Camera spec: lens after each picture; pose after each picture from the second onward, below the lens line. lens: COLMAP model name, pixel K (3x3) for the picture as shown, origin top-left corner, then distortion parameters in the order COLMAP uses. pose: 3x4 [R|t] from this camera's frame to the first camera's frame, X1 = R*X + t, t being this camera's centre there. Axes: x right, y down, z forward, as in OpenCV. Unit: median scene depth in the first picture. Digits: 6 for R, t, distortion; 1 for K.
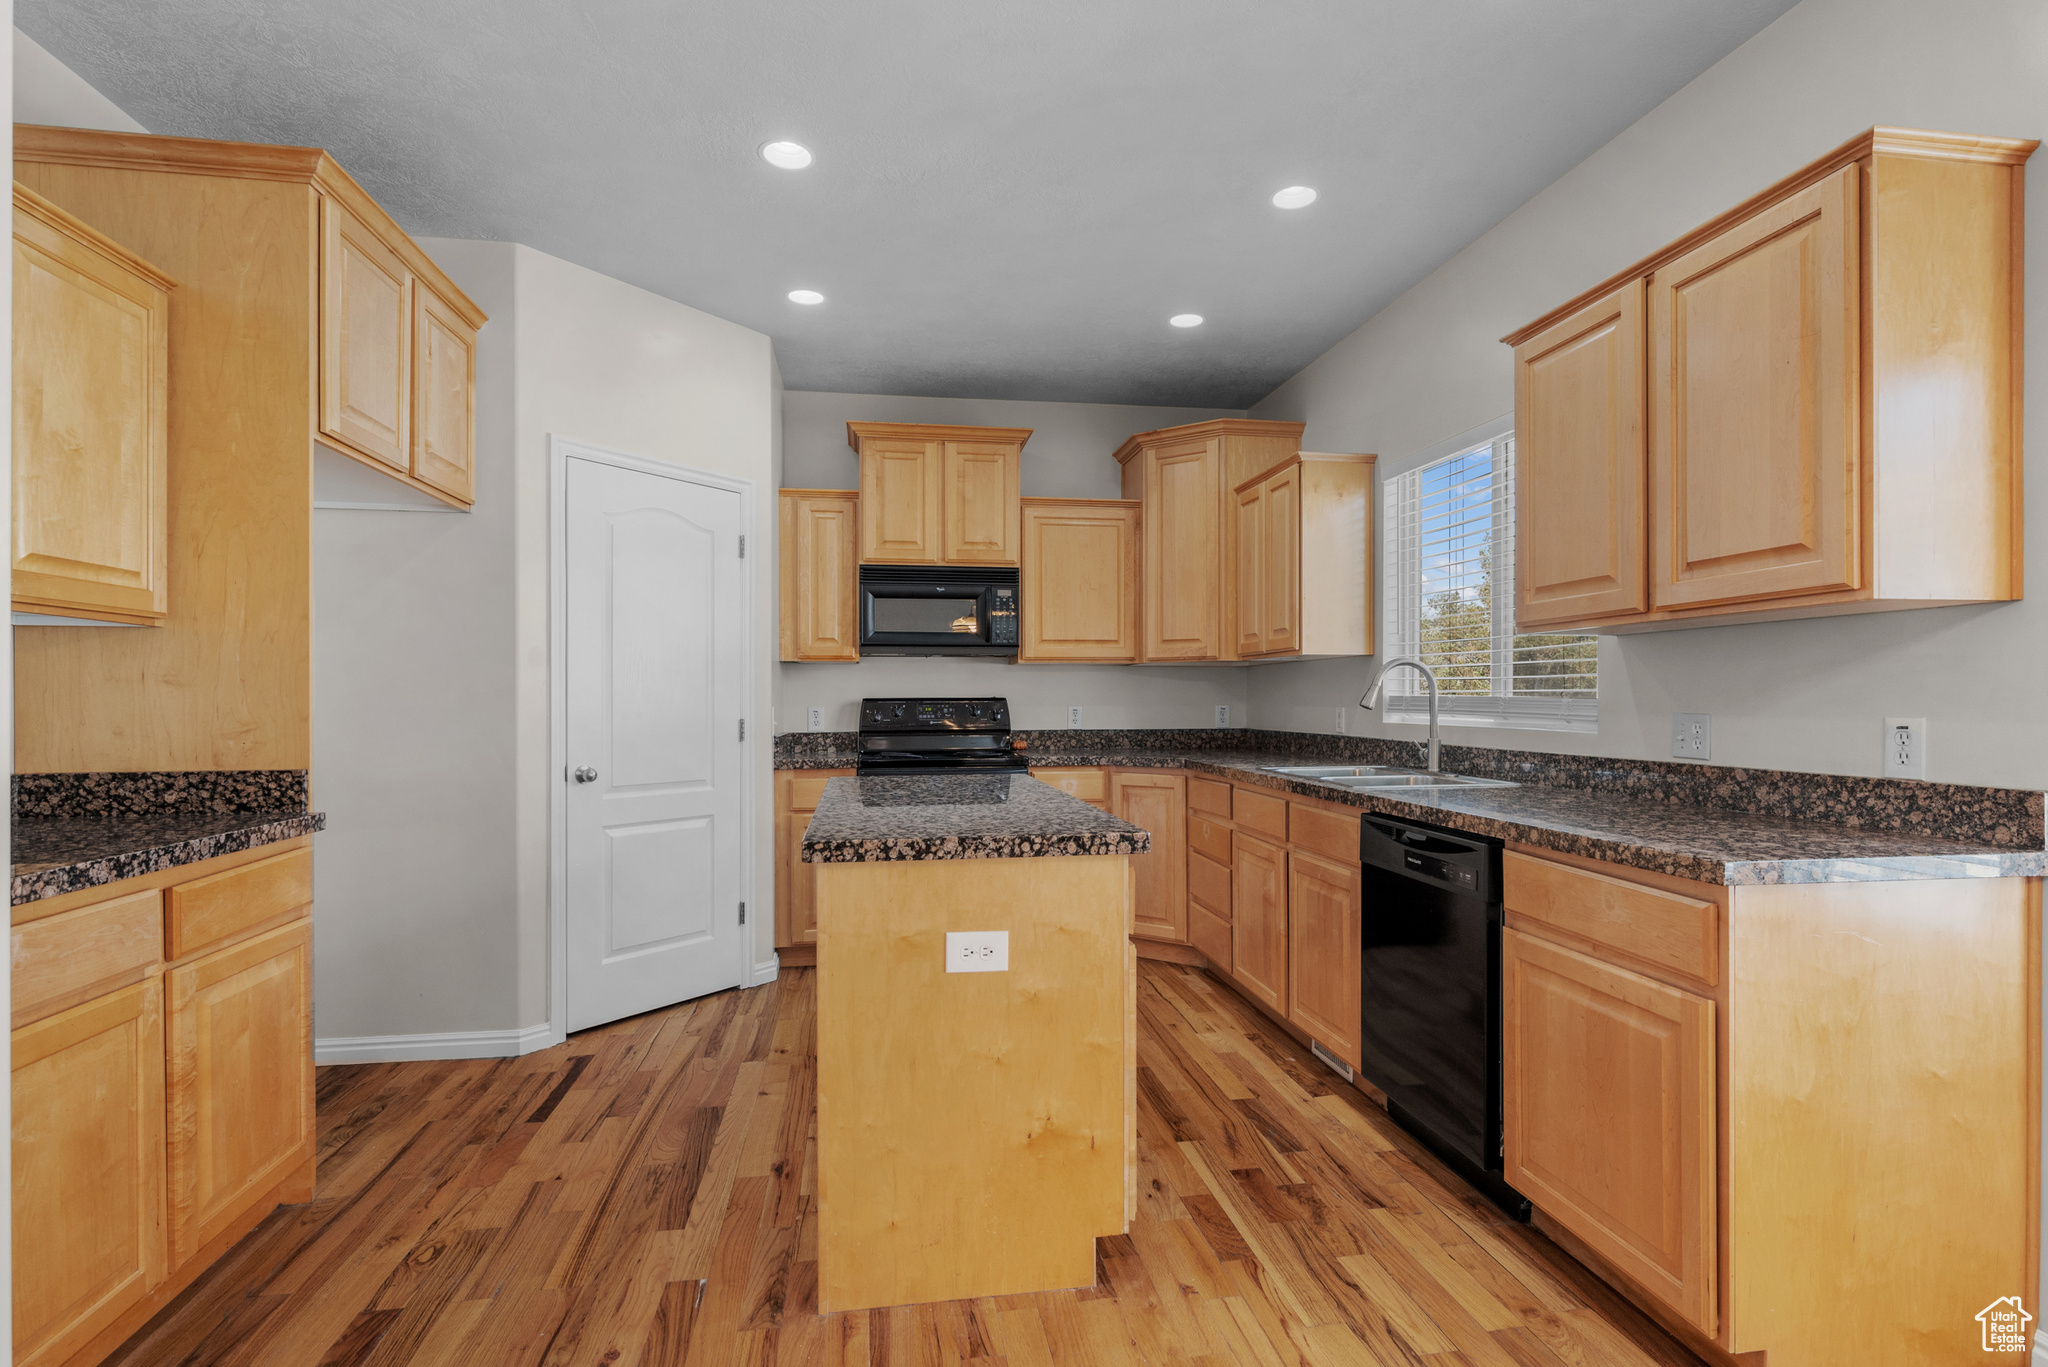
lens RADIAL K [[1018.7, 0, 1035.4], [0, 1018.7, 701.2], [0, 0, 1]] dist [0.004557, 0.000600]
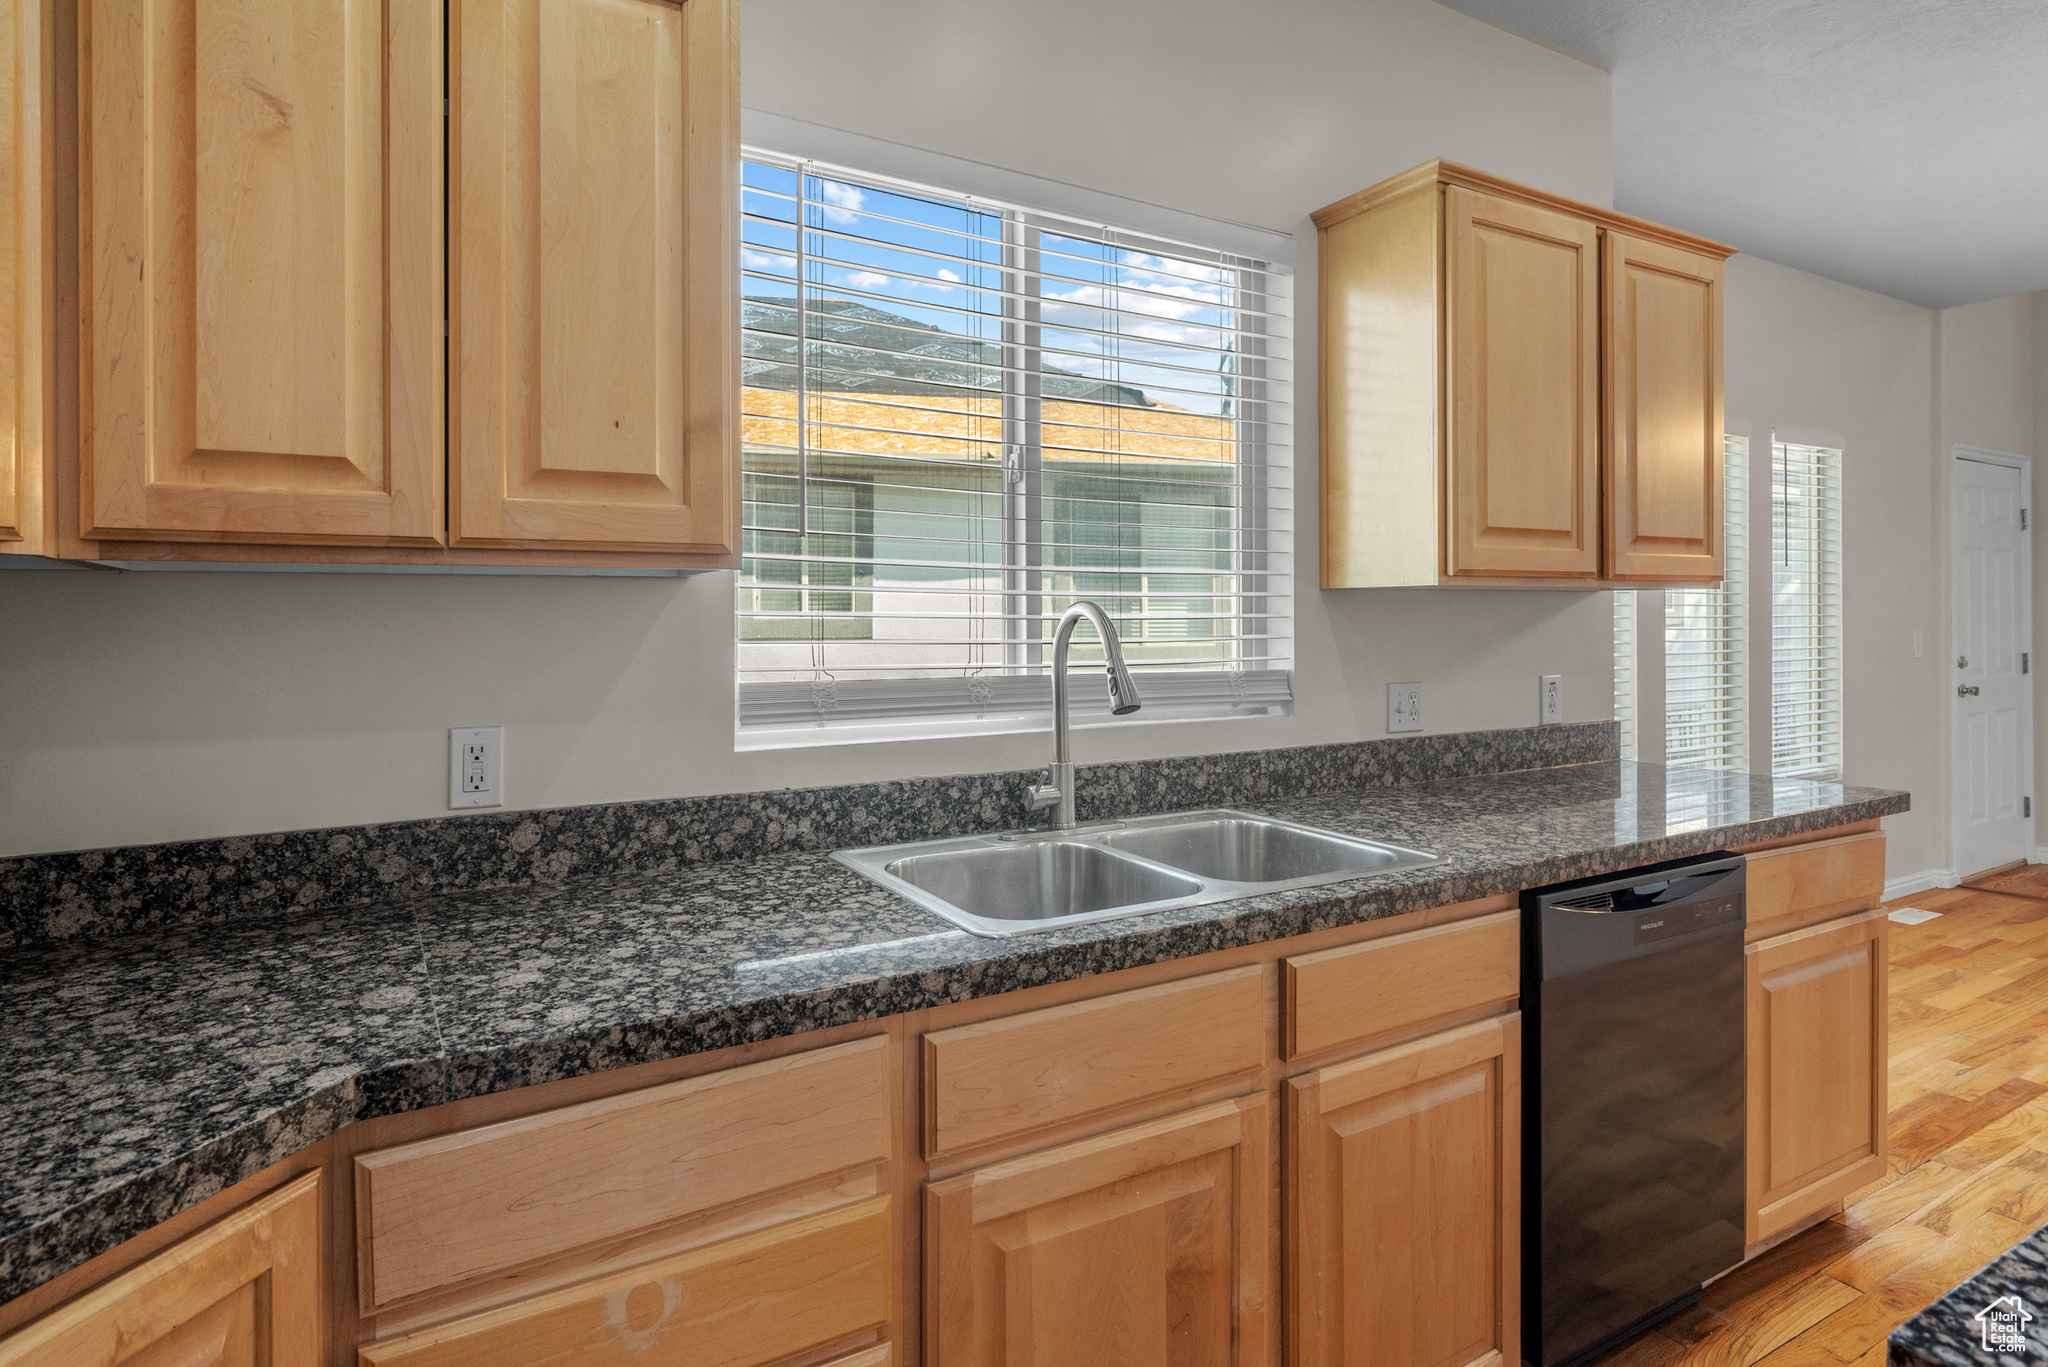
lens RADIAL K [[1117.4, 0, 1019.9], [0, 1117.4, 618.6], [0, 0, 1]] dist [-0.001231, -0.000566]
pose [[-0.359168, 0.002398, 0.933270, -0.092524], [0.008517, 0.999963, 0.000709, -0.027380], [-0.933234, 0.008203, -0.359175, 0.948769]]
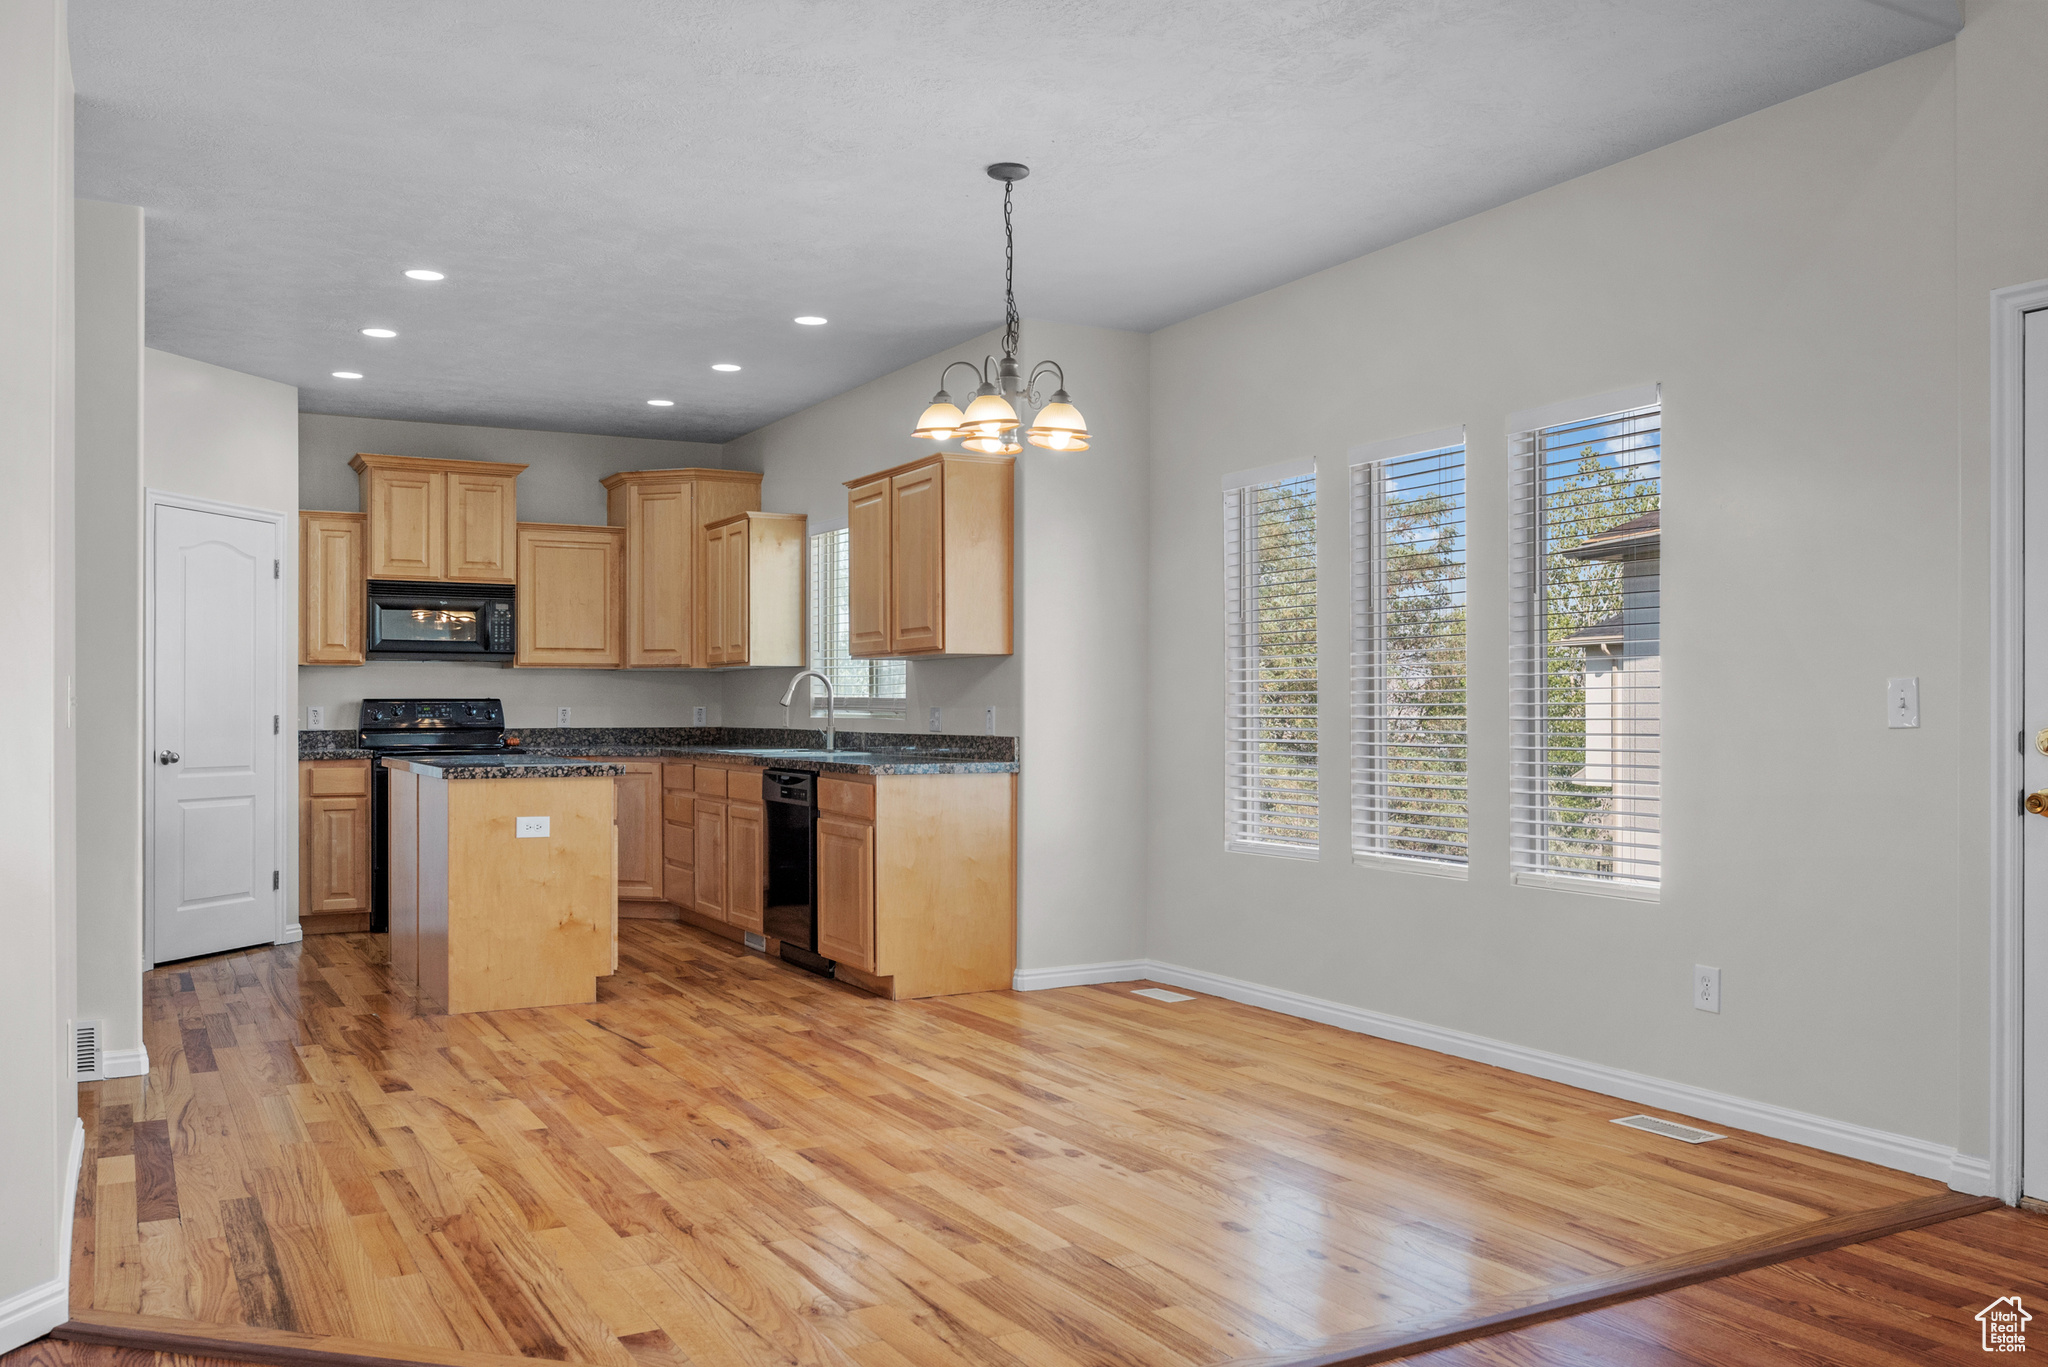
lens RADIAL K [[1656.9, 0, 1045.9], [0, 1656.9, 709.9], [0, 0, 1]] dist [-0.009284, -0.002548]
pose [[0.940668, 0.000708, 0.339326, -0.093572], [-0.000024, 0.999998, -0.002020, 0.014014], [-0.339327, 0.001892, 0.940666, -1.028657]]
